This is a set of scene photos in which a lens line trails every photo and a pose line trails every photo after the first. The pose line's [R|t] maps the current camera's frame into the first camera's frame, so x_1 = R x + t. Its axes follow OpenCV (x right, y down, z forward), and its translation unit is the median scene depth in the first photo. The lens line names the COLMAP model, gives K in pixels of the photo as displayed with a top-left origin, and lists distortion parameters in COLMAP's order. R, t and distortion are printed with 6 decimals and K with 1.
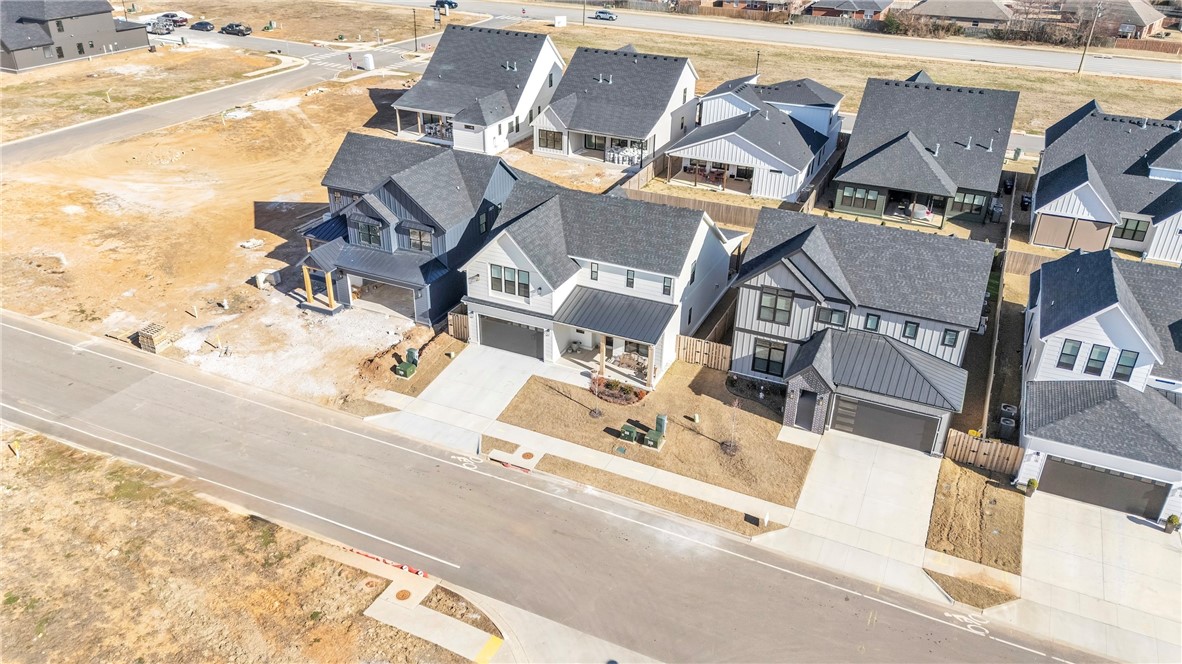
lens RADIAL K [[868.7, 0, 591.0], [0, 868.7, 332.0], [0, 0, 1]] dist [0.094419, -0.097858]
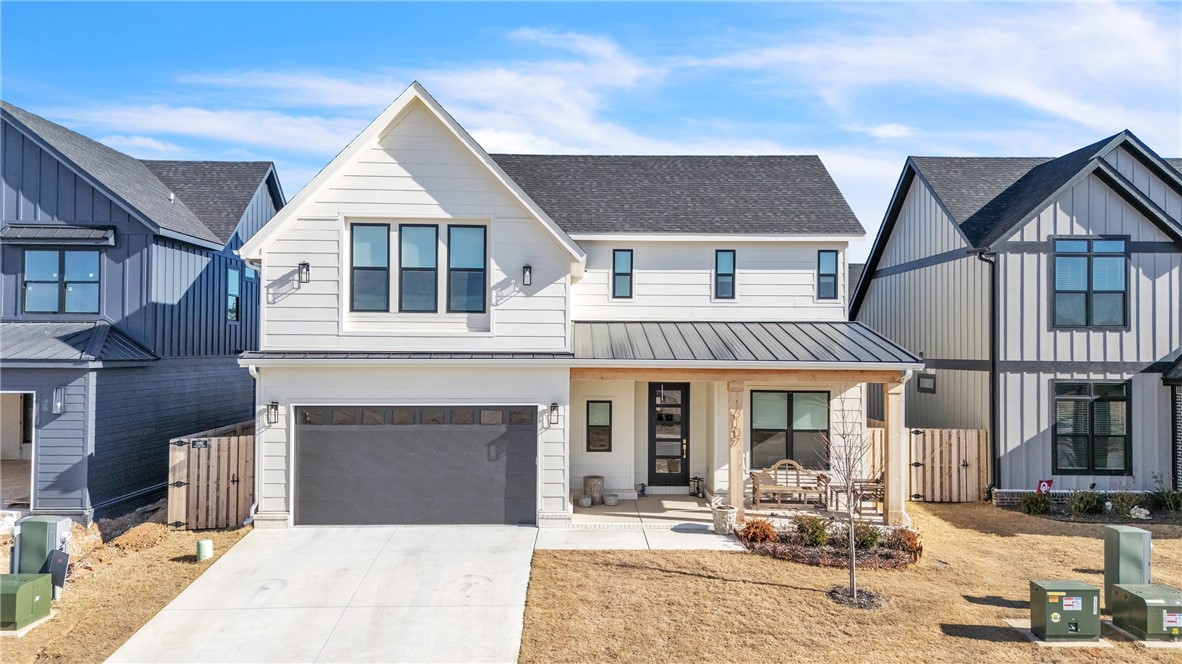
lens RADIAL K [[875.0, 0, 591.0], [0, 875.0, 332.0], [0, 0, 1]] dist [0.043735, 0.000312]
pose [[0.900354, -0.006338, 0.435113, -0.182507], [0.215071, 0.875717, -0.432278, 0.119173], [-0.378296, 0.482783, 0.789818, 0.752380]]
